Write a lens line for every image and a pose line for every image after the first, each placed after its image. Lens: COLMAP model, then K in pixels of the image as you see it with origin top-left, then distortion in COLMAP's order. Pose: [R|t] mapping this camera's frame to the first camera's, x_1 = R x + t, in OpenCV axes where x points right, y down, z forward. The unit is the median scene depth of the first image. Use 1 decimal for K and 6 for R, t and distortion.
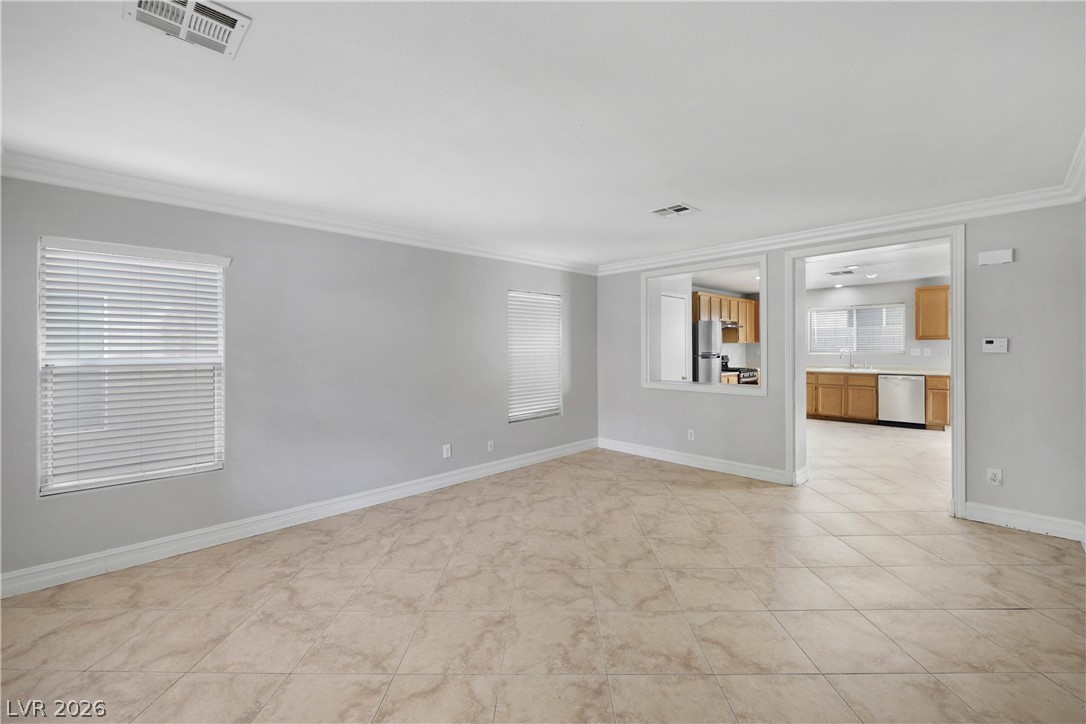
lens RADIAL K [[436.2, 0, 555.4], [0, 436.2, 350.9], [0, 0, 1]] dist [-0.003552, 0.000102]
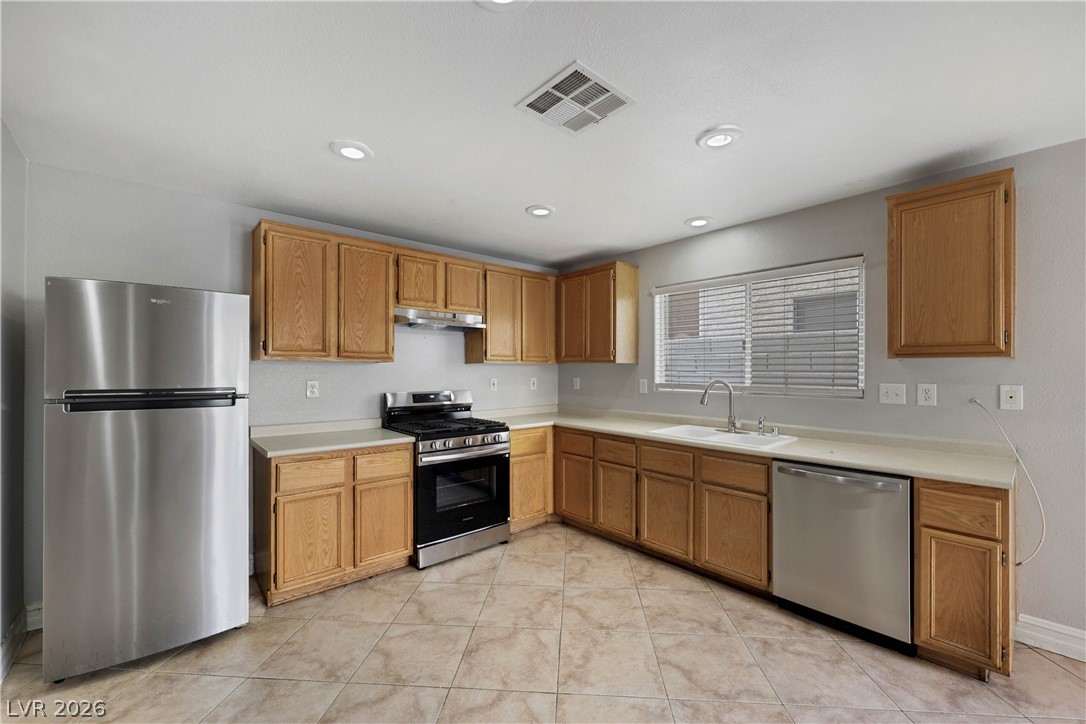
lens RADIAL K [[436.2, 0, 552.3], [0, 436.2, 361.9], [0, 0, 1]] dist [-0.003552, 0.000102]
pose [[0.998379, 0.009823, -0.056060, 1.461770], [-0.010732, 0.999815, -0.015942, -0.033113], [0.055893, 0.016518, 0.998300, 1.623931]]
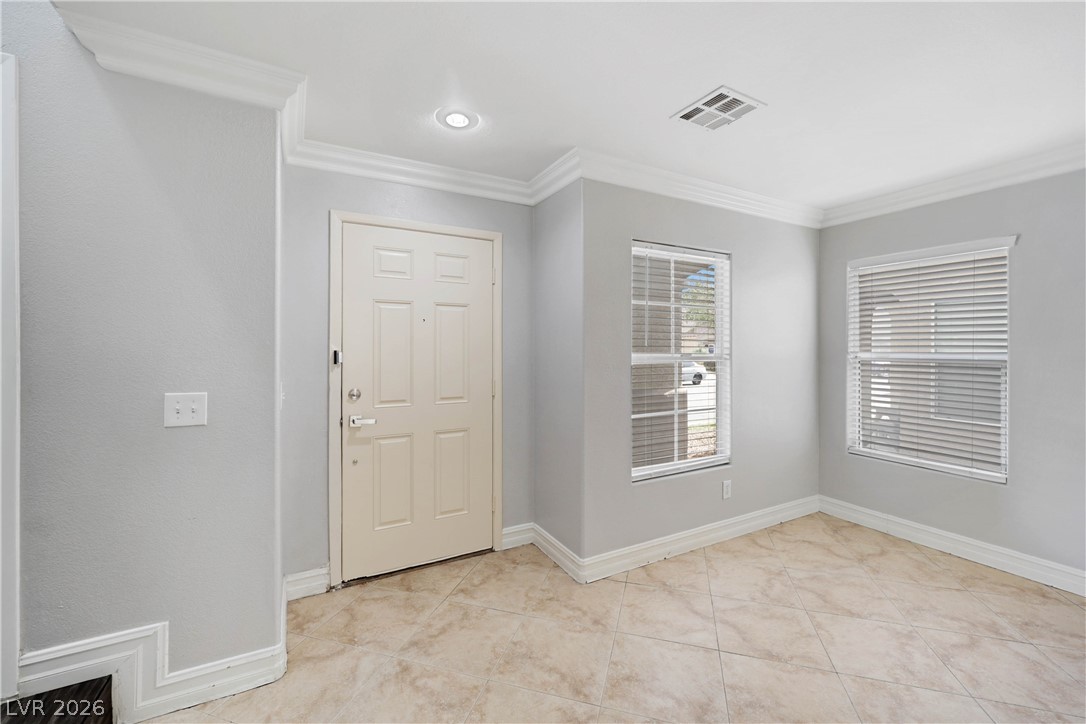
lens RADIAL K [[436.2, 0, 543.0], [0, 436.2, 350.2], [0, 0, 1]] dist [-0.003552, 0.000102]
pose [[-0.281745, 0.011825, -0.959416, 0.315947], [-0.002631, 0.999911, 0.013097, 0.003761], [0.959486, 0.006214, -0.281689, 0.396927]]
